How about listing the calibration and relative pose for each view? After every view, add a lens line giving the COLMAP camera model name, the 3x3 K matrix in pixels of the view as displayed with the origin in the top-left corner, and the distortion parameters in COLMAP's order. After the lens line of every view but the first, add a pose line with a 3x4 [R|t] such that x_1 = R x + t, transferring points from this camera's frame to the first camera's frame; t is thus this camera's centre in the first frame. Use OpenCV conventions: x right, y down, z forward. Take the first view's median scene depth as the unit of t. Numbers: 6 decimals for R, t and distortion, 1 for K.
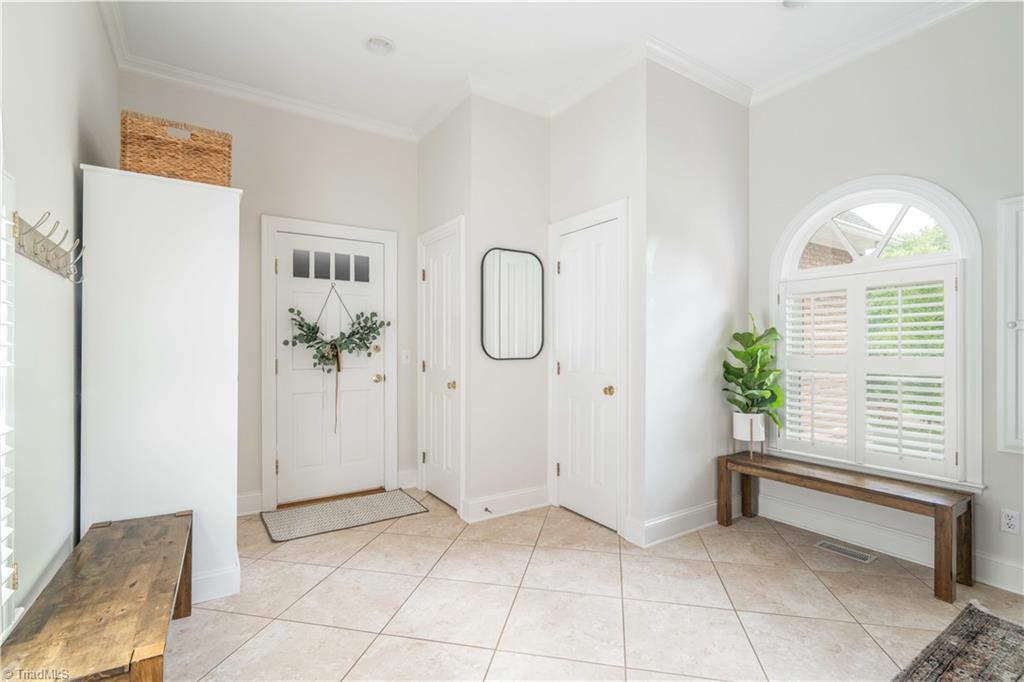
lens RADIAL K [[472.0, 0, 505.6], [0, 472.0, 342.7], [0, 0, 1]] dist [-0.000529, -0.000066]
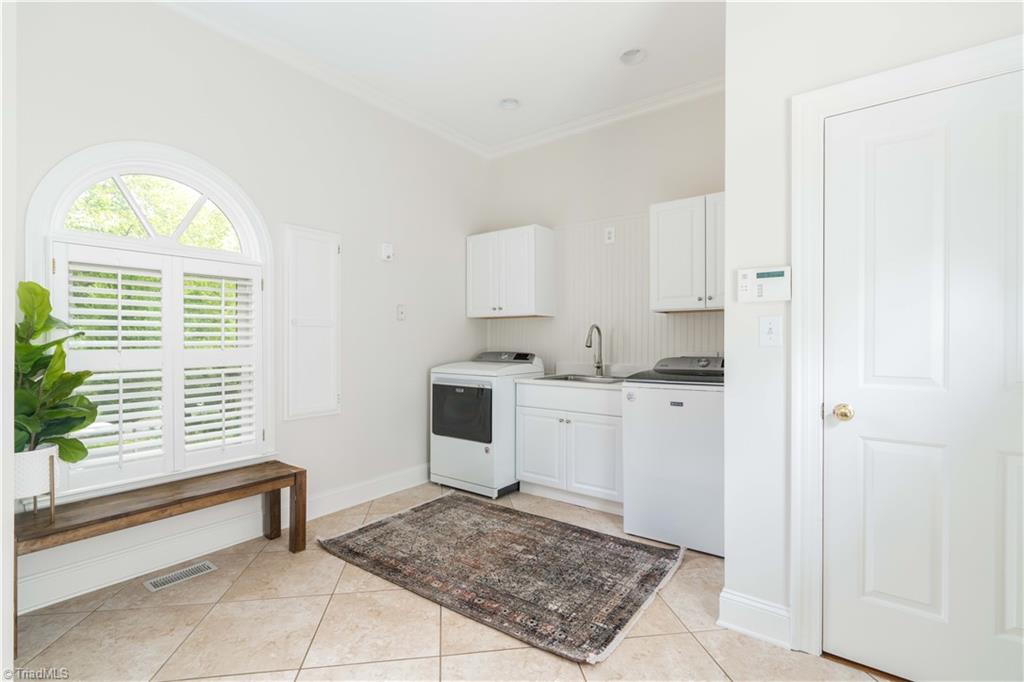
lens RADIAL K [[472.0, 0, 507.8], [0, 472.0, 341.2], [0, 0, 1]] dist [-0.000529, -0.000066]
pose [[-0.335448, -0.004905, 0.942046, -0.318156], [-0.001863, 0.999988, 0.004543, 0.008439], [-0.942057, -0.000231, -0.335453, 0.785907]]
